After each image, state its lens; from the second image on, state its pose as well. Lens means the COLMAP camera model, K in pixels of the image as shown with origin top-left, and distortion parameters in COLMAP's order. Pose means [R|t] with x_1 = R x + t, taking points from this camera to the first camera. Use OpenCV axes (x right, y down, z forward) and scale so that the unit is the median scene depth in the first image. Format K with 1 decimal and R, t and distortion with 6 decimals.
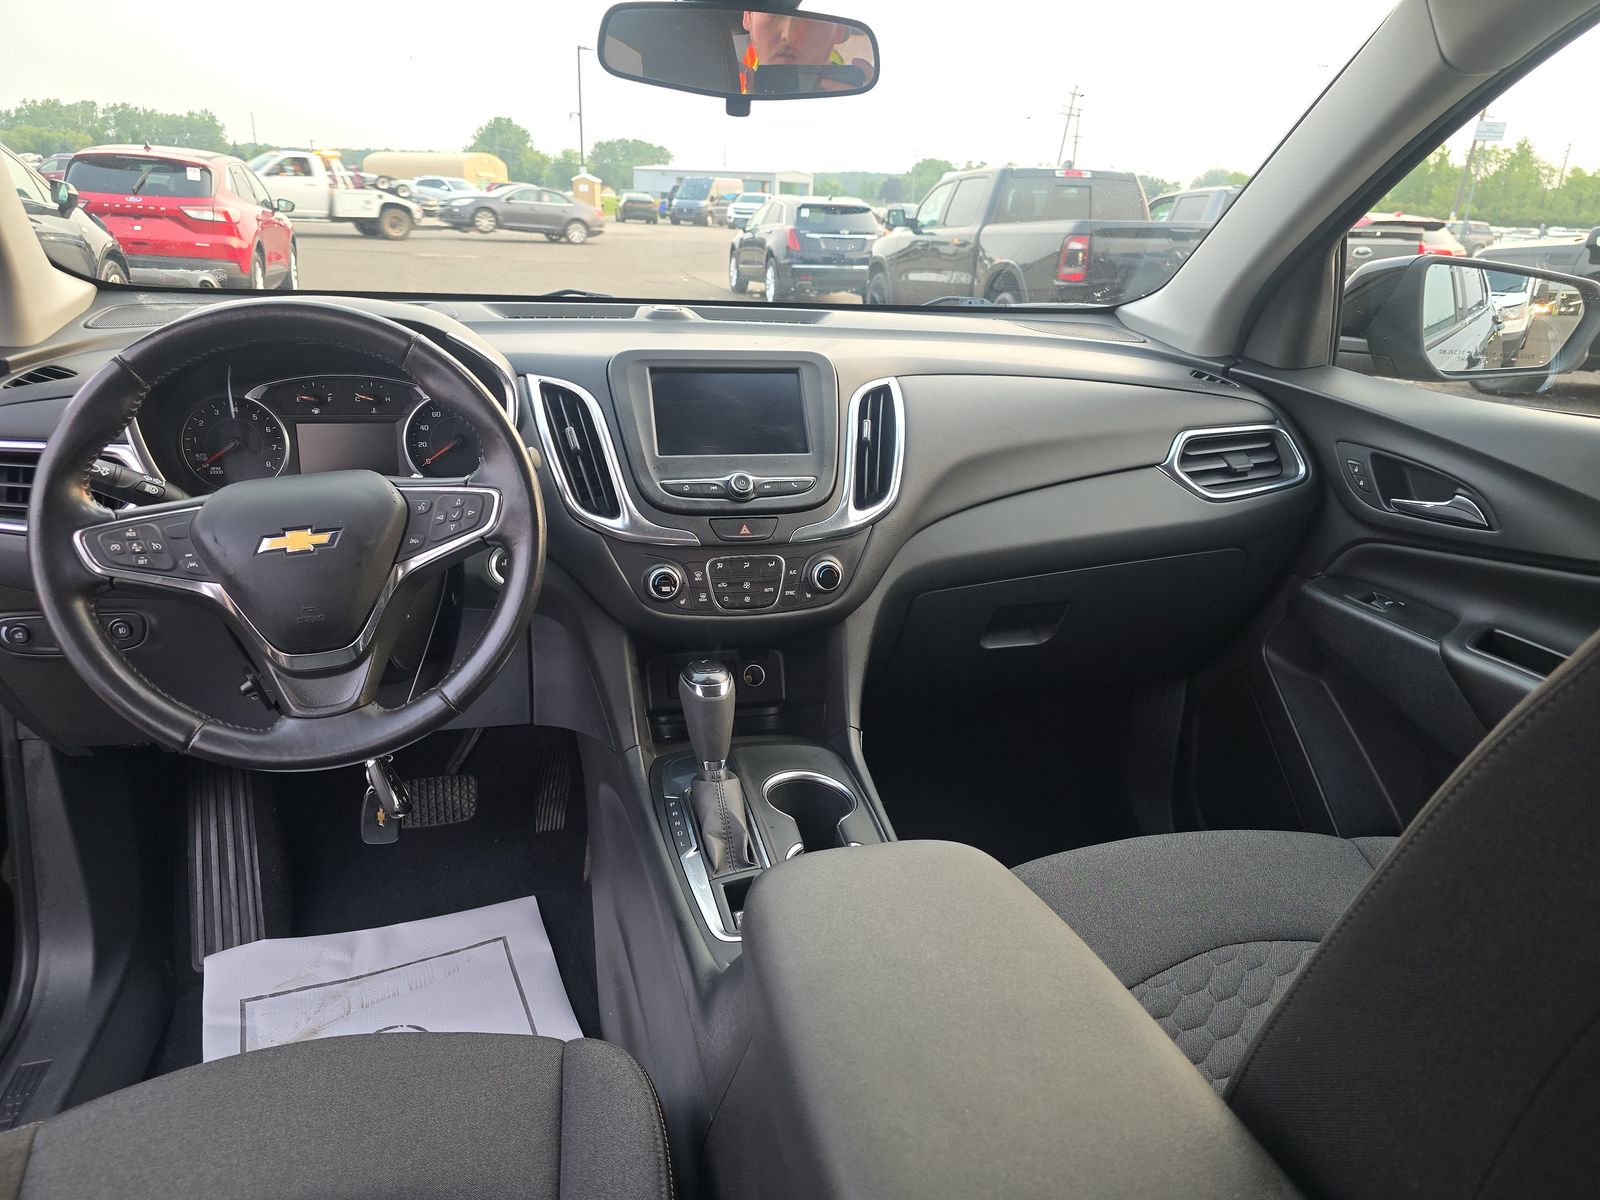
lens RADIAL K [[1073.3, 0, 799.7], [0, 1073.3, 653.5], [0, 0, 1]] dist [0.003836, -0.003545]
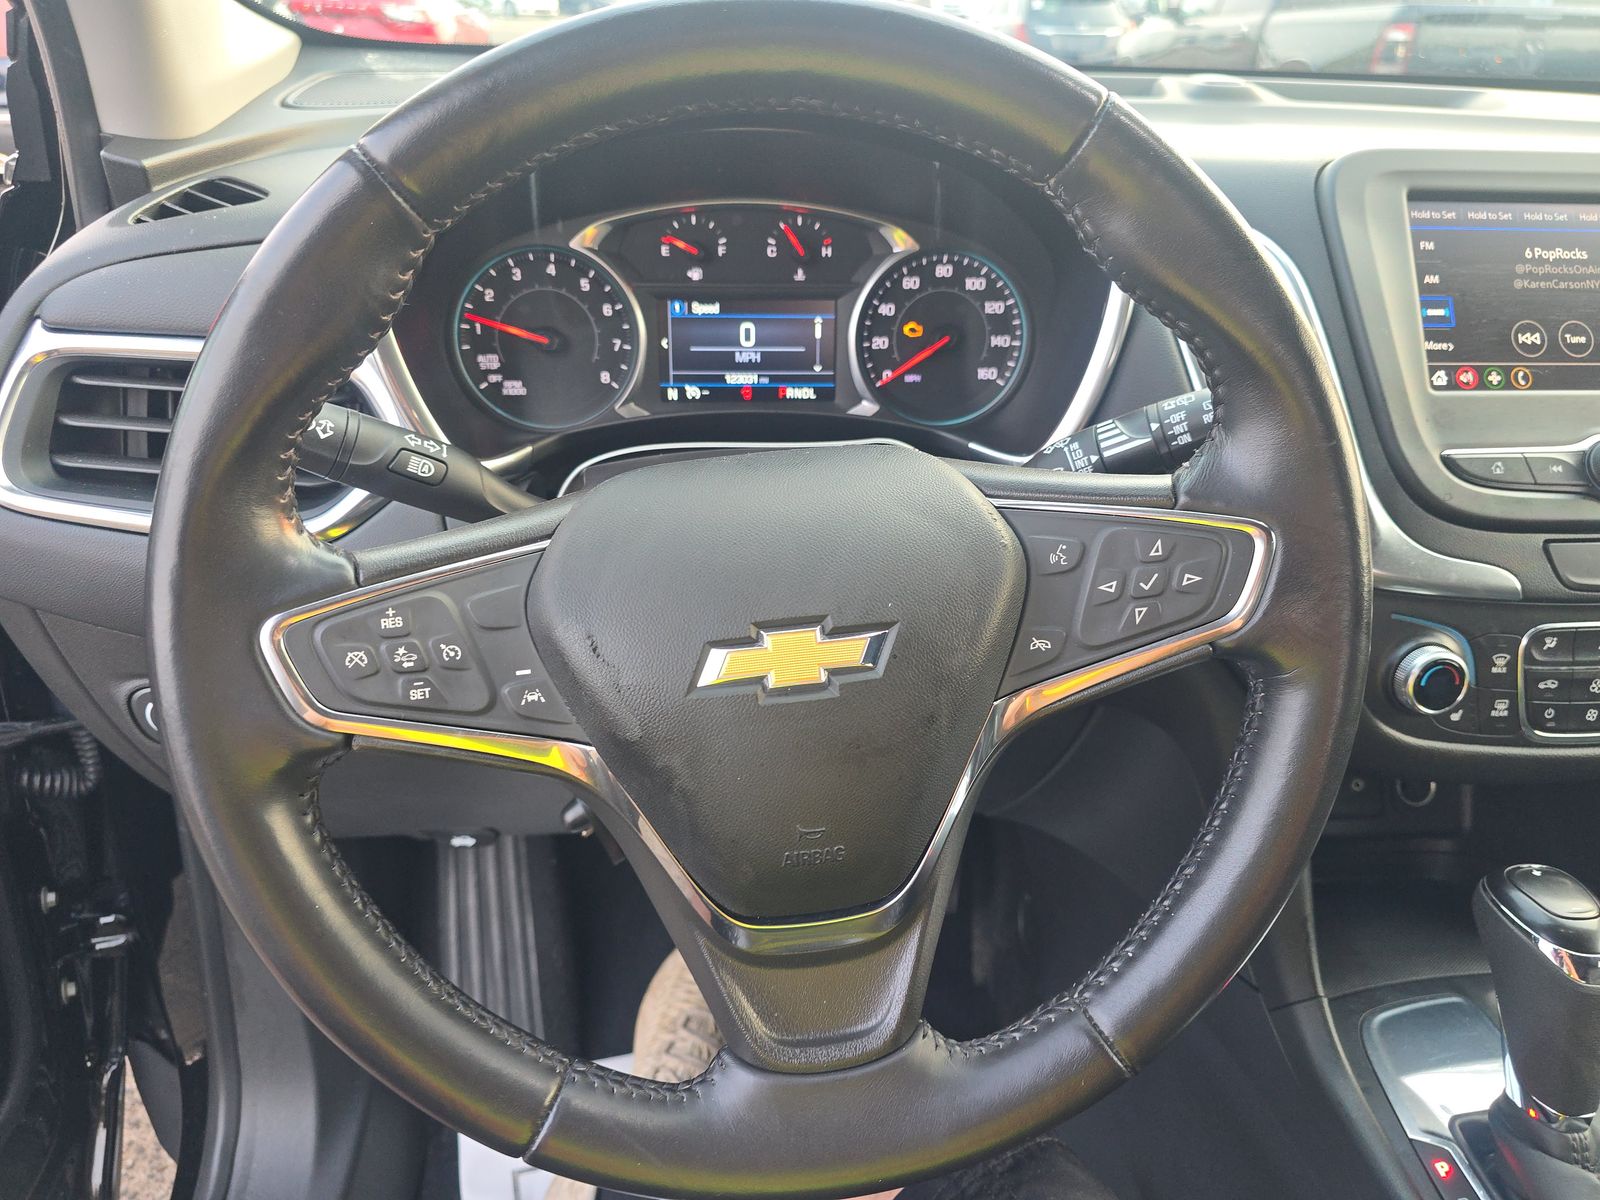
lens RADIAL K [[1073.3, 0, 799.7], [0, 1073.3, 653.5], [0, 0, 1]] dist [0.003836, -0.003545]
pose [[0.986780, 0.071894, -0.145249, -0.324551], [-0.049617, 0.987203, 0.151555, -0.131126], [0.154286, -0.142344, 0.977719, 0.495187]]
